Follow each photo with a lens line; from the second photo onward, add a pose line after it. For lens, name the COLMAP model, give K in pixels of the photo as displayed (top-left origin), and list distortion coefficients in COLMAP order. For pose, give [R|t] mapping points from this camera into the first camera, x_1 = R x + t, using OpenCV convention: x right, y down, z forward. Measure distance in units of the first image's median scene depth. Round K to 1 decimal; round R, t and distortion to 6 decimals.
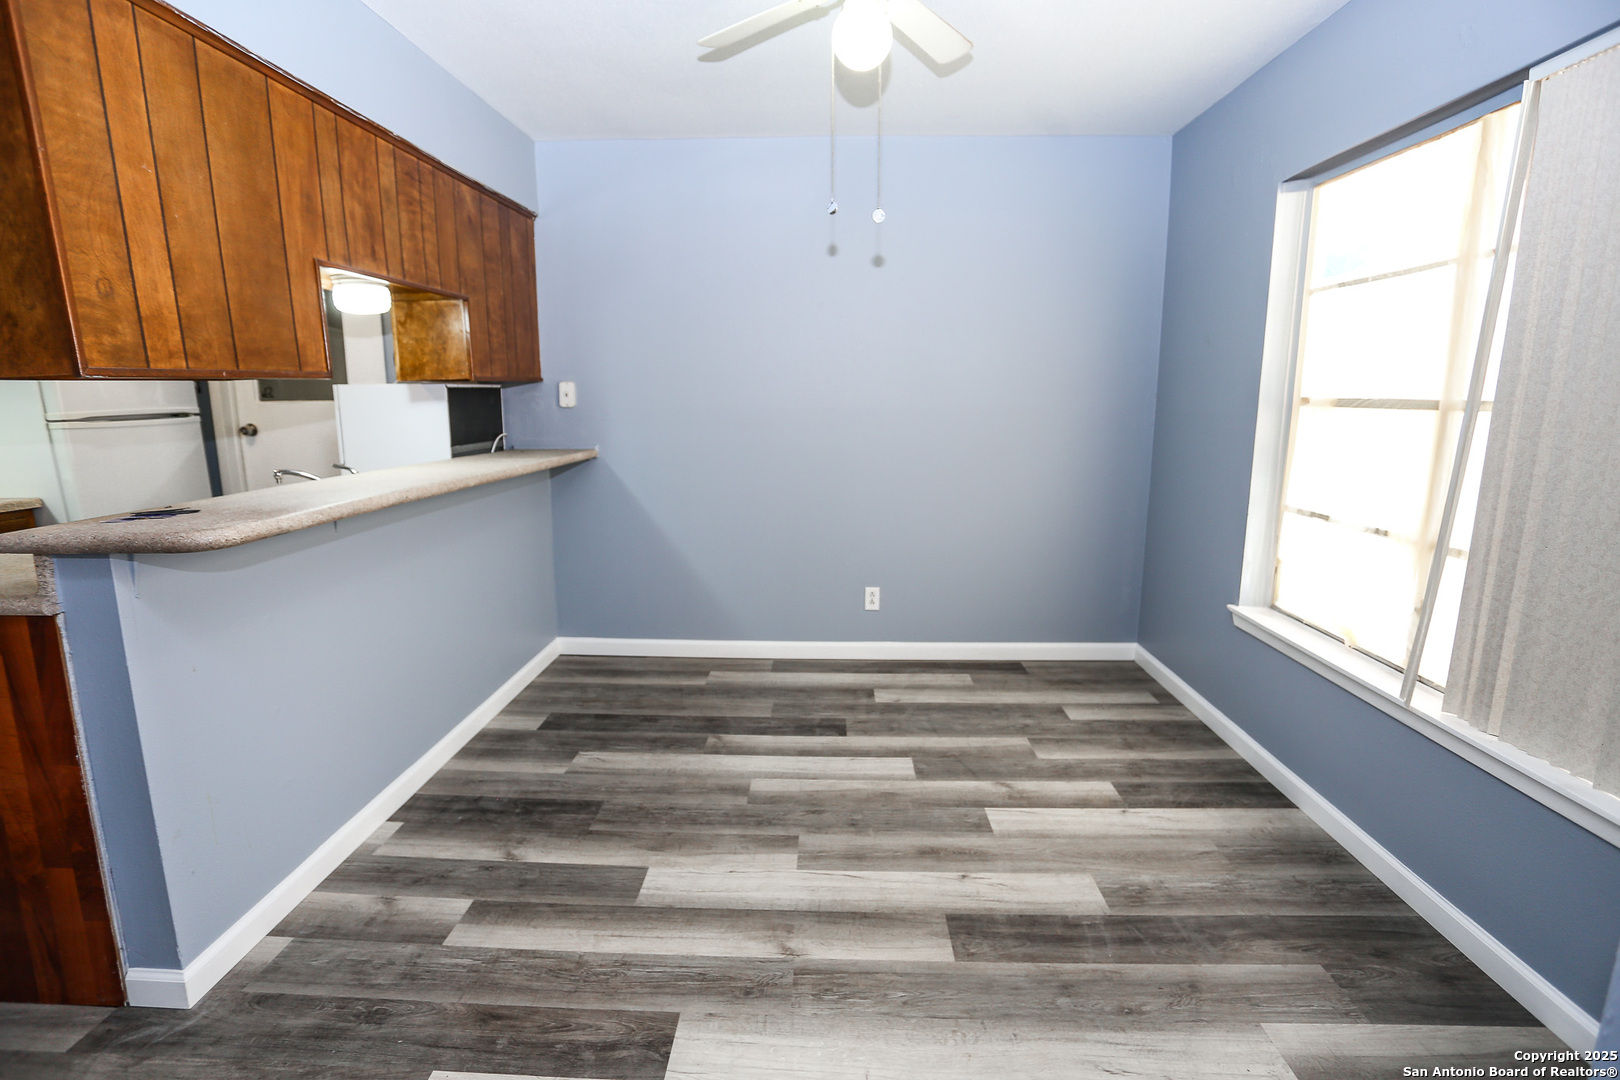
lens RADIAL K [[805.2, 0, 801.2], [0, 805.2, 543.7], [0, 0, 1]] dist [-0.071064, 0.028308]
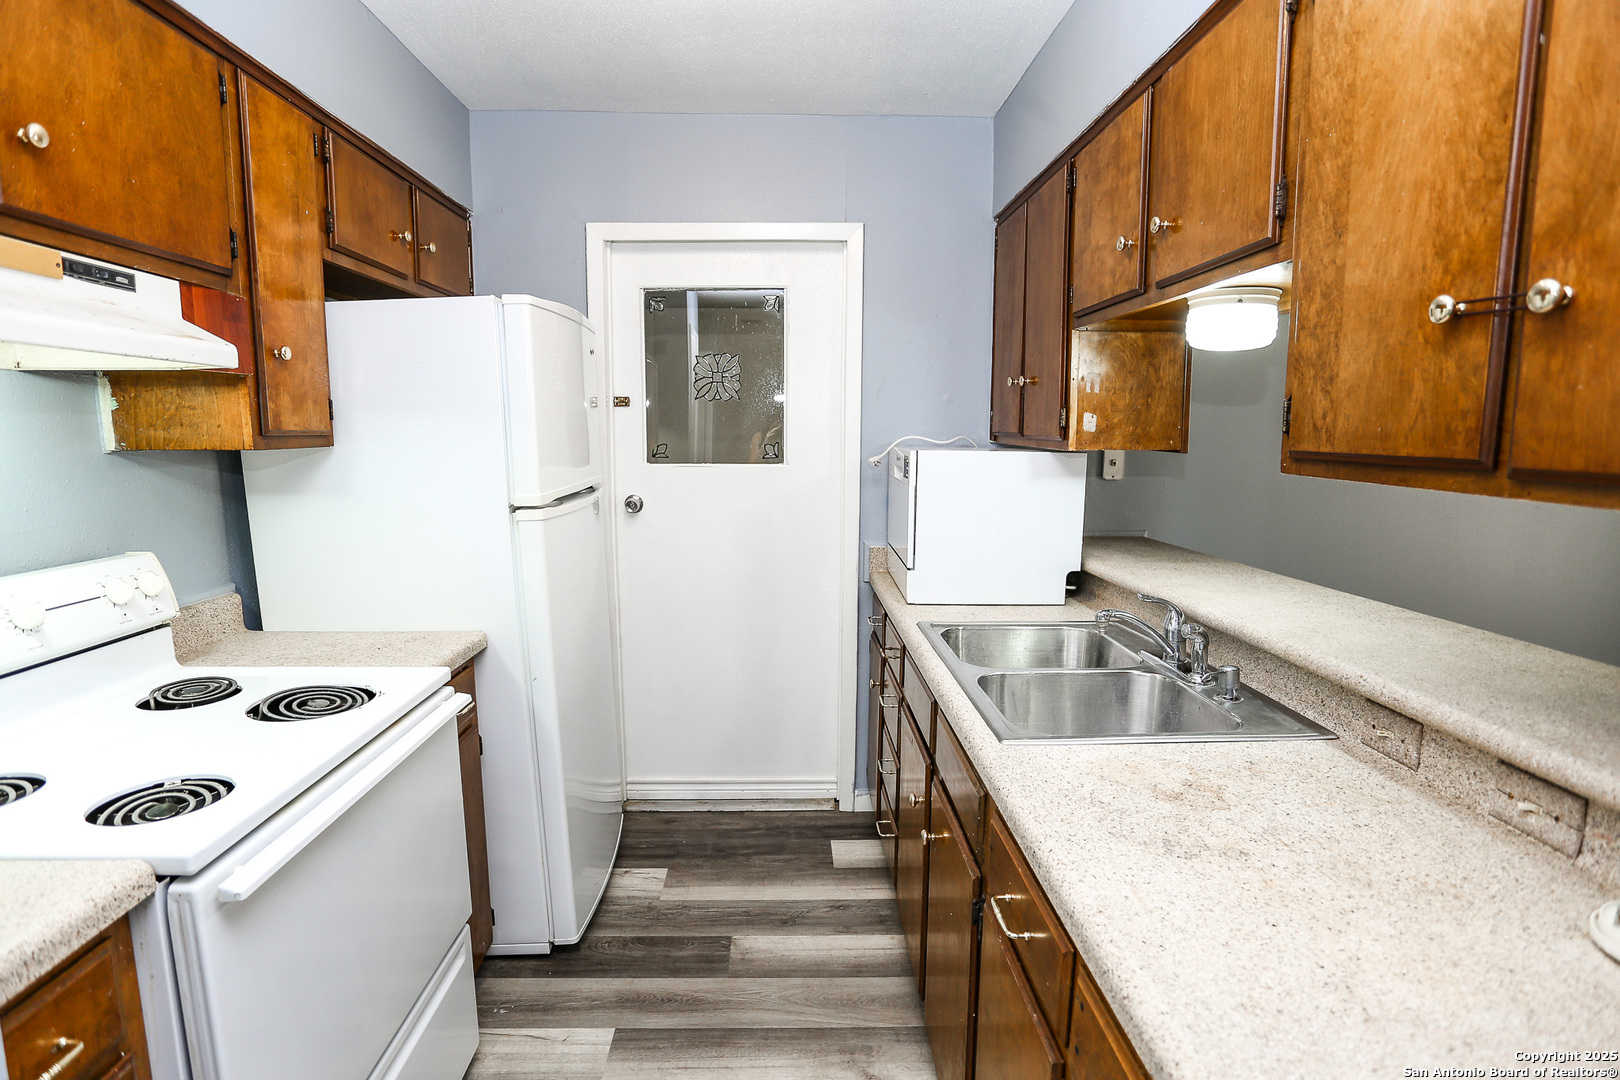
lens RADIAL K [[805.2, 0, 801.2], [0, 805.2, 543.7], [0, 0, 1]] dist [-0.071064, 0.028308]
pose [[0.998723, -0.000132, 0.050523, -1.042214], [0.002386, 0.999004, -0.044552, -0.135294], [-0.050467, 0.044616, 0.997729, 0.477122]]
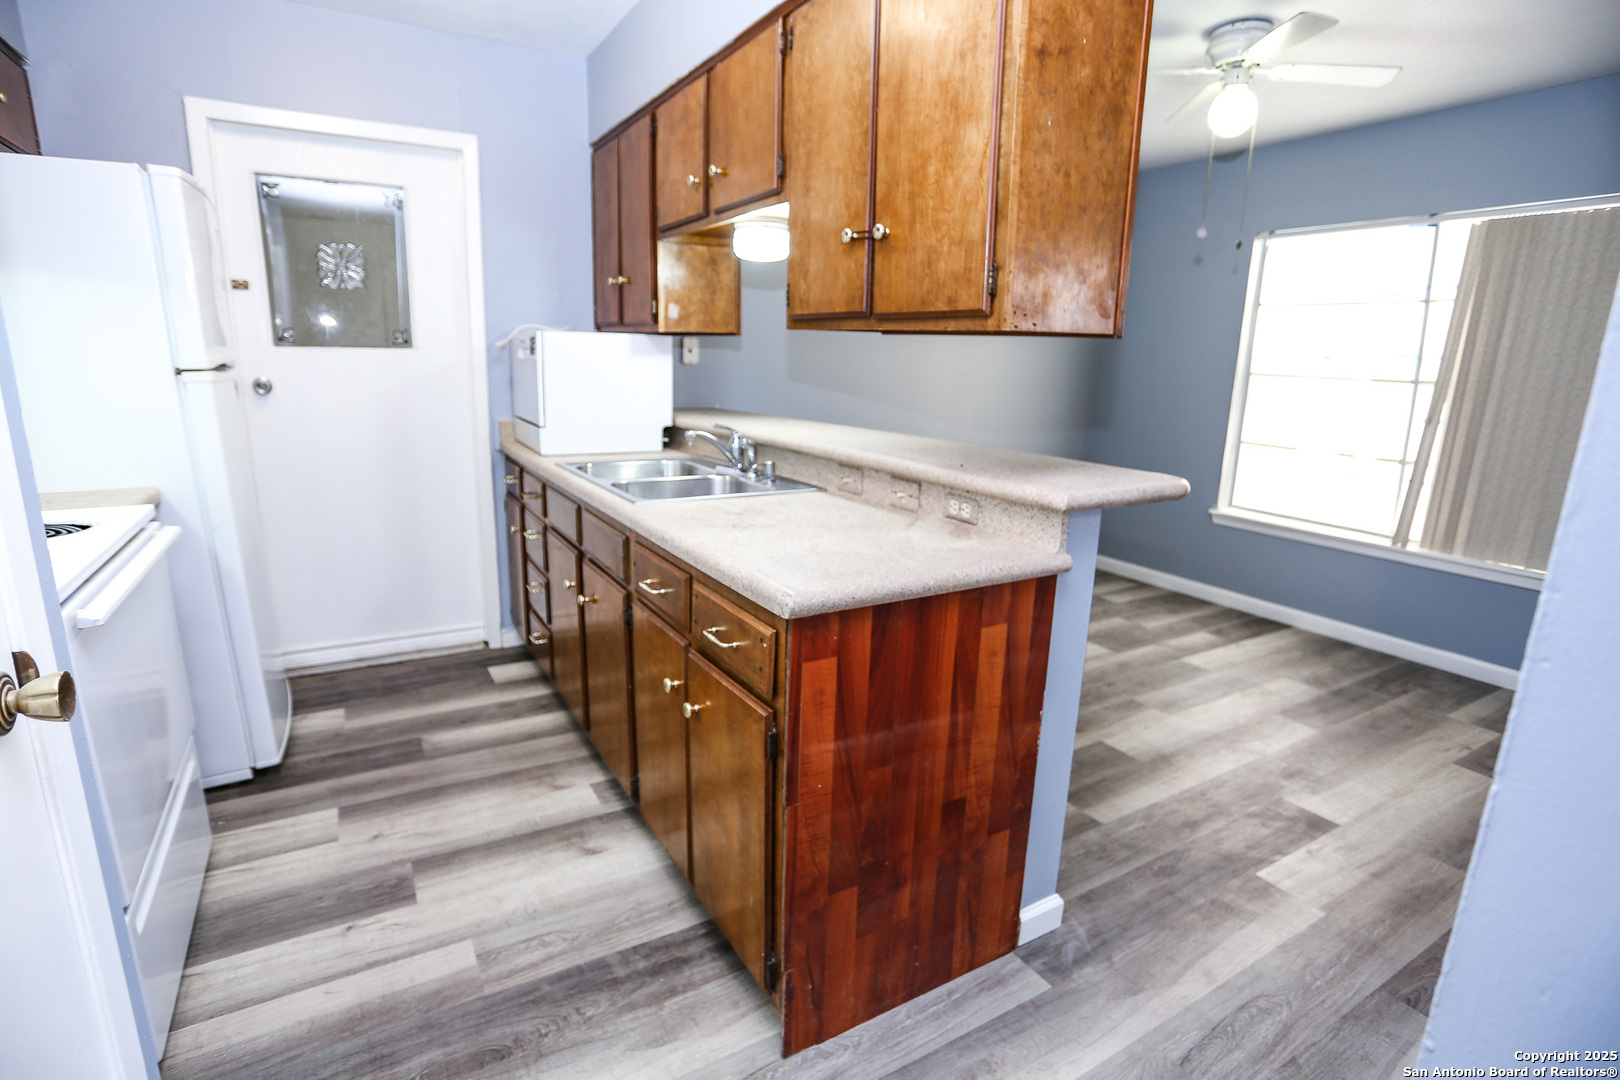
lens RADIAL K [[785.2, 0, 800.4], [0, 785.2, 543.3], [0, 0, 1]] dist [-0.073029, 0.025615]
pose [[0.846071, -0.097390, 0.524098, -1.174267], [0.068172, 0.994864, 0.074817, -0.028626], [-0.528693, -0.027571, 0.848365, 0.211327]]
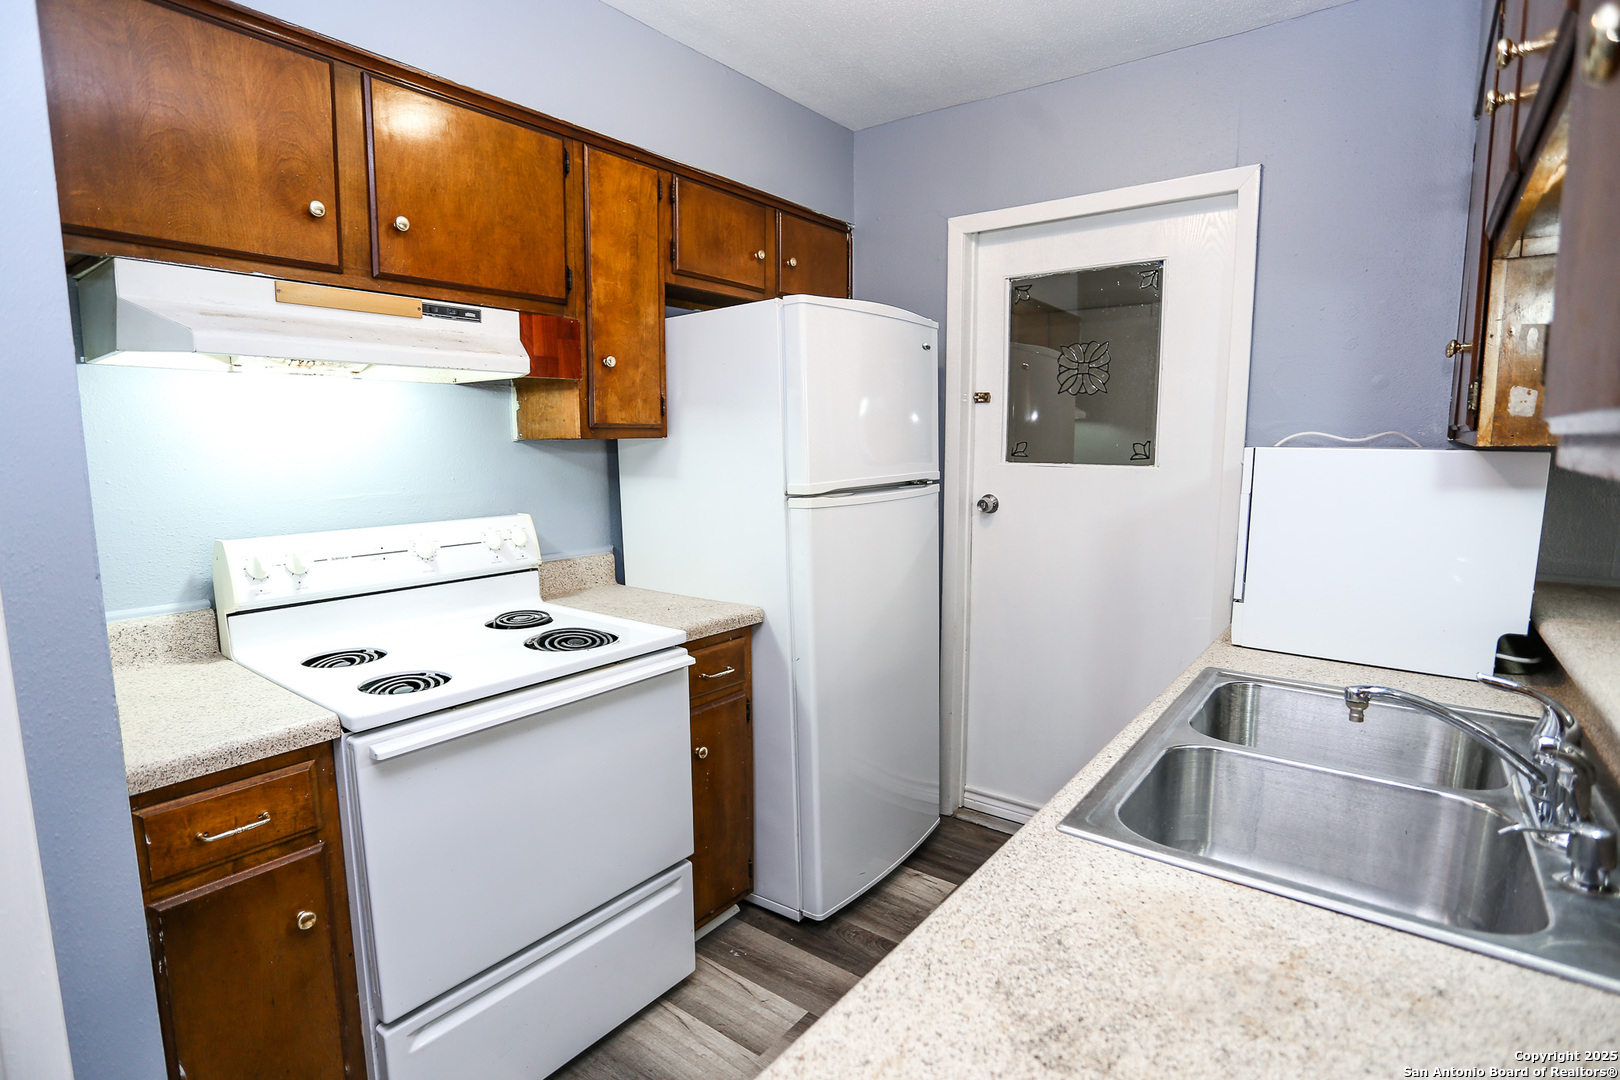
lens RADIAL K [[805.2, 0, 801.2], [0, 805.2, 543.7], [0, 0, 1]] dist [-0.071064, 0.028308]
pose [[0.810997, 0.077733, -0.579864, -0.756023], [-0.108052, 0.993984, -0.017875, -0.142913], [0.574986, 0.077152, 0.814517, 0.604642]]
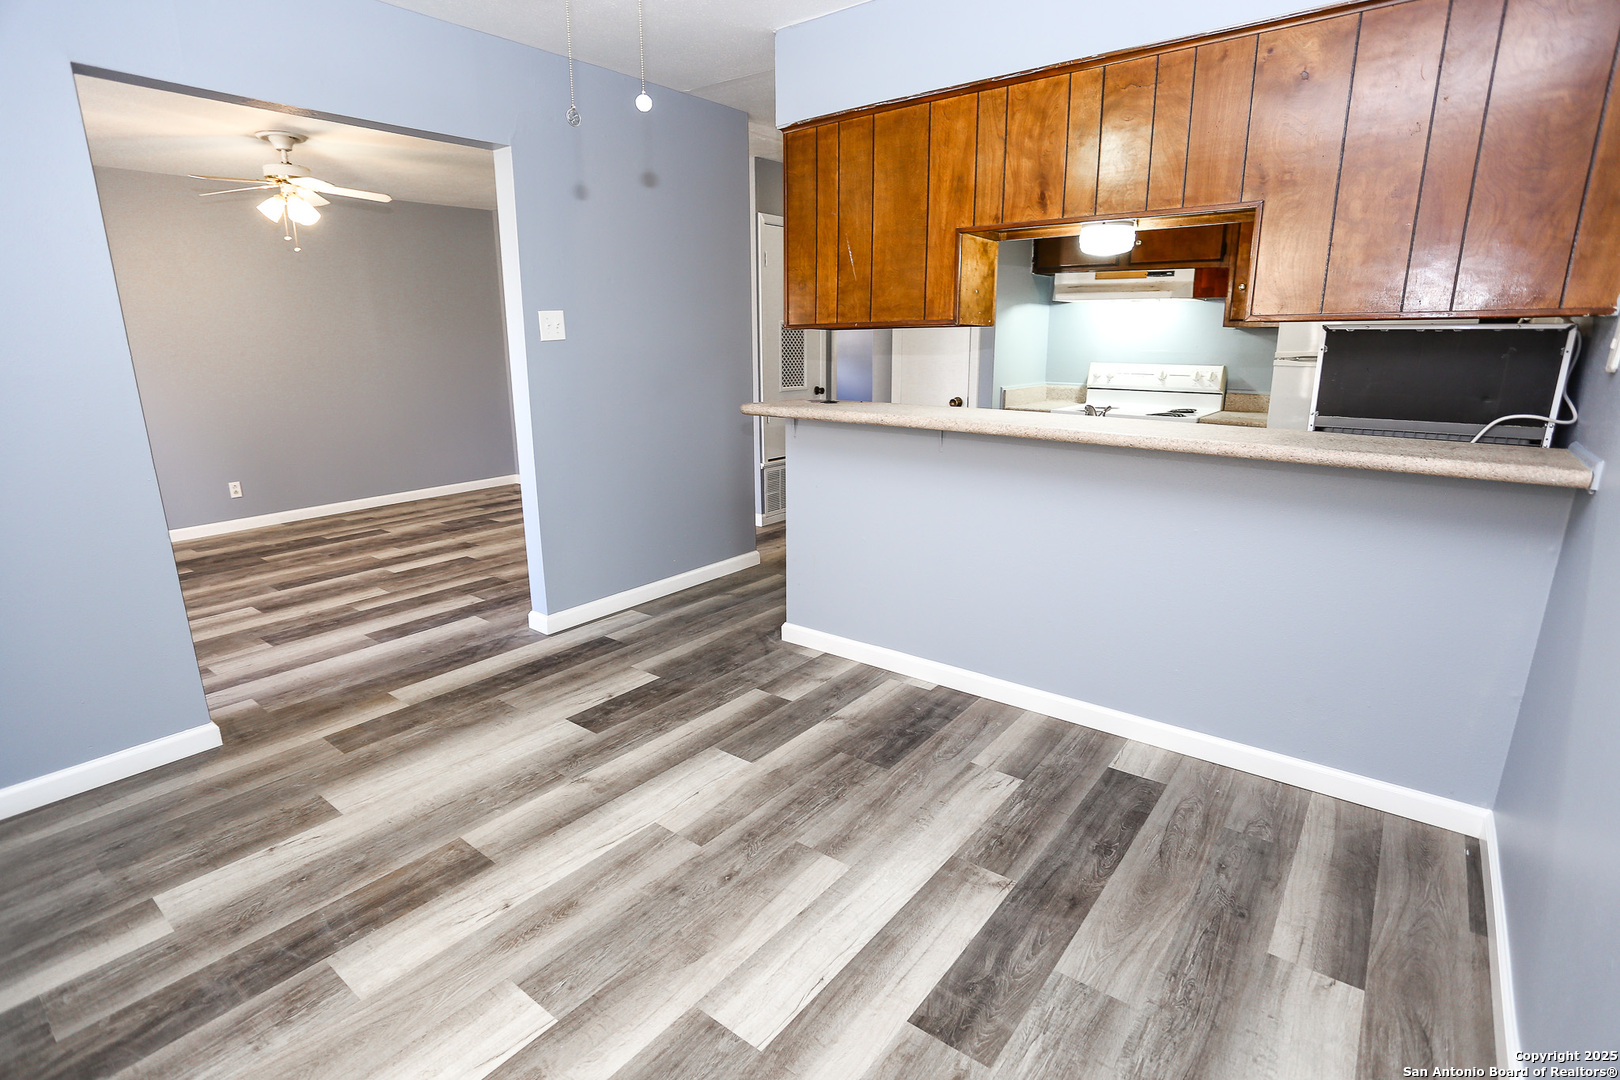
lens RADIAL K [[805.2, 0, 801.2], [0, 805.2, 543.7], [0, 0, 1]] dist [-0.071064, 0.028308]
pose [[-0.590194, 0.205612, -0.780638, 0.578396], [-0.139646, 0.926436, 0.349592, -0.284343], [0.795091, 0.315340, -0.518064, 1.502963]]
